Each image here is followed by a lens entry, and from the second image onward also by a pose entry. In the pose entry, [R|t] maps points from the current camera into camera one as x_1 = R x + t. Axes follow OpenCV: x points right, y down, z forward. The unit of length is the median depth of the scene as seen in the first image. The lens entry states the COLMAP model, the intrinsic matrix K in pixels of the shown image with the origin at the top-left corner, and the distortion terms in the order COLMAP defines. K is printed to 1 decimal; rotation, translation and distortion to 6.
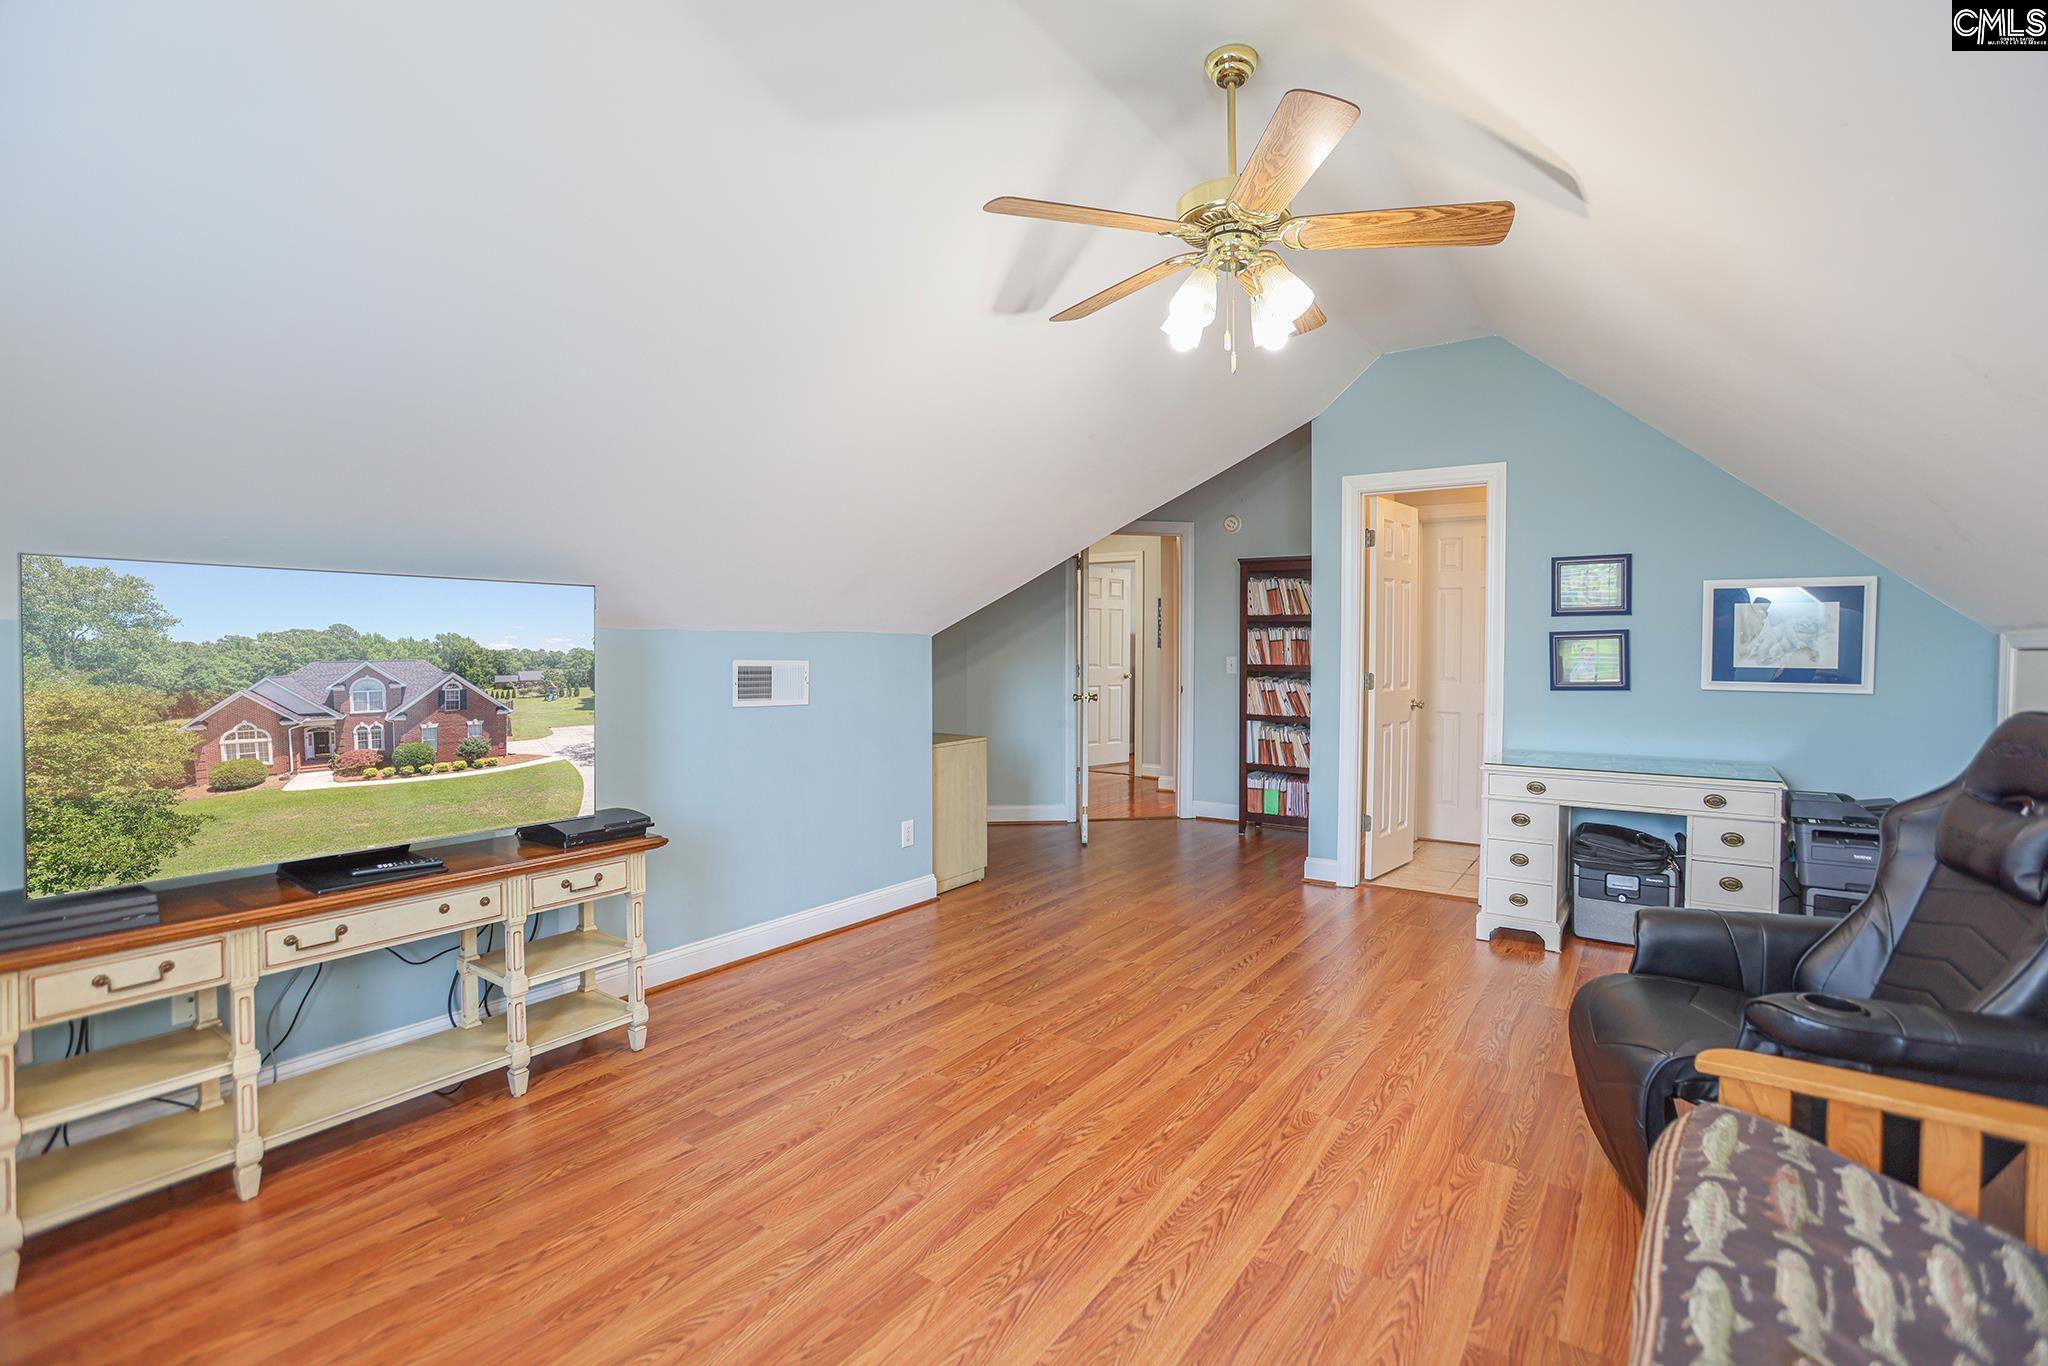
lens RADIAL K [[945.6, 0, 1024.8], [0, 945.6, 681.1], [0, 0, 1]] dist [-0.019873, -0.000194]
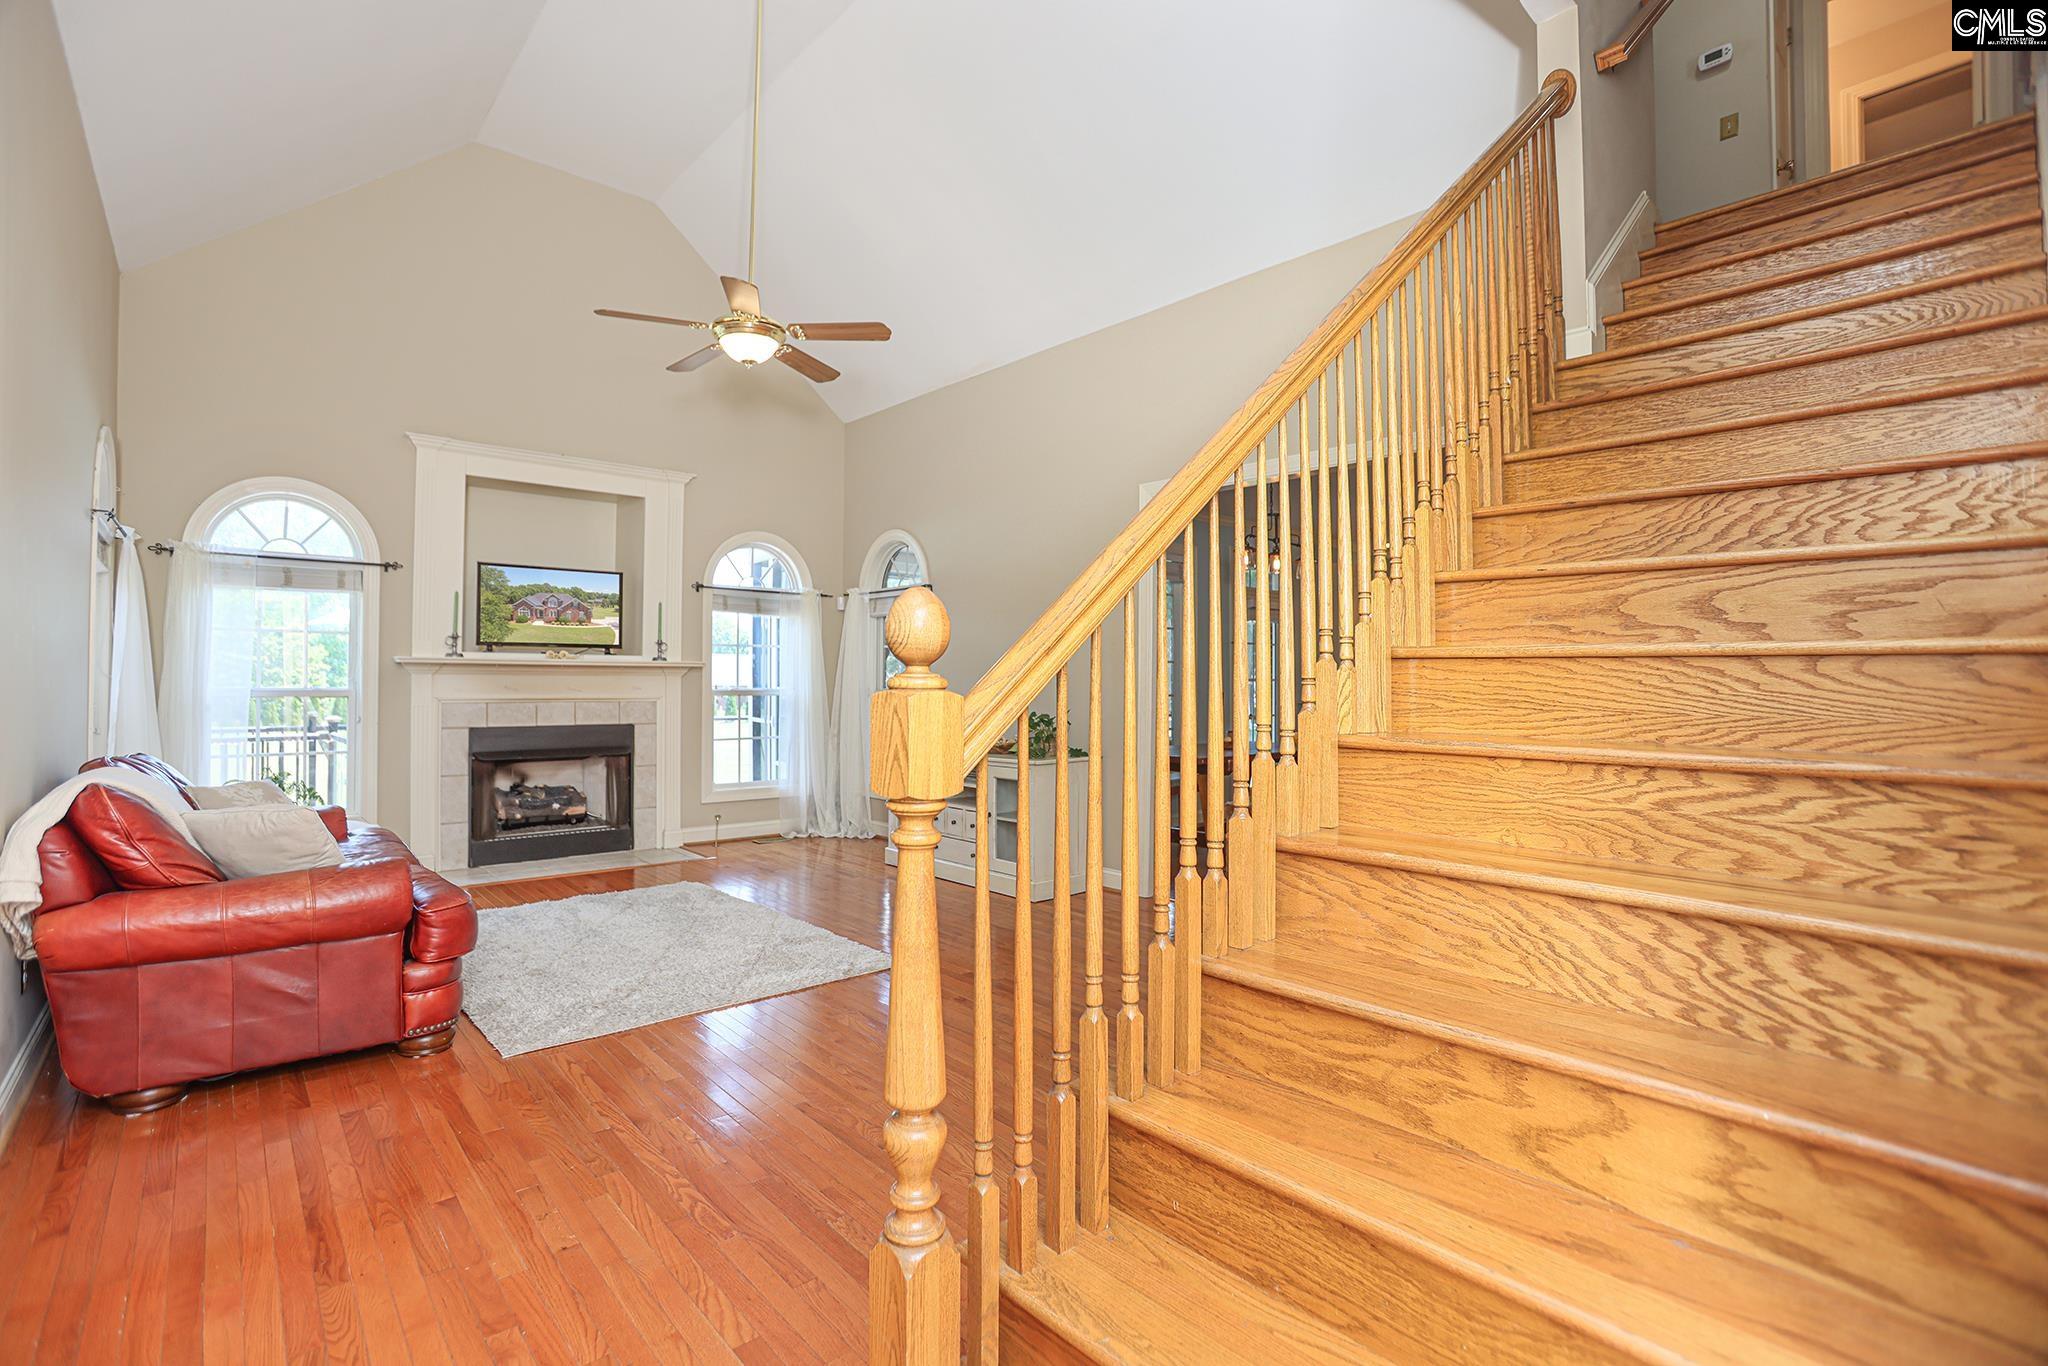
lens RADIAL K [[945.6, 0, 1023.5], [0, 945.6, 675.2], [0, 0, 1]] dist [-0.019873, -0.000194]
pose [[0.967173, -0.004013, -0.254085, 2.057009], [-0.006988, 0.999077, -0.042377, 0.447742], [0.254021, 0.042762, 0.966253, -2.131569]]
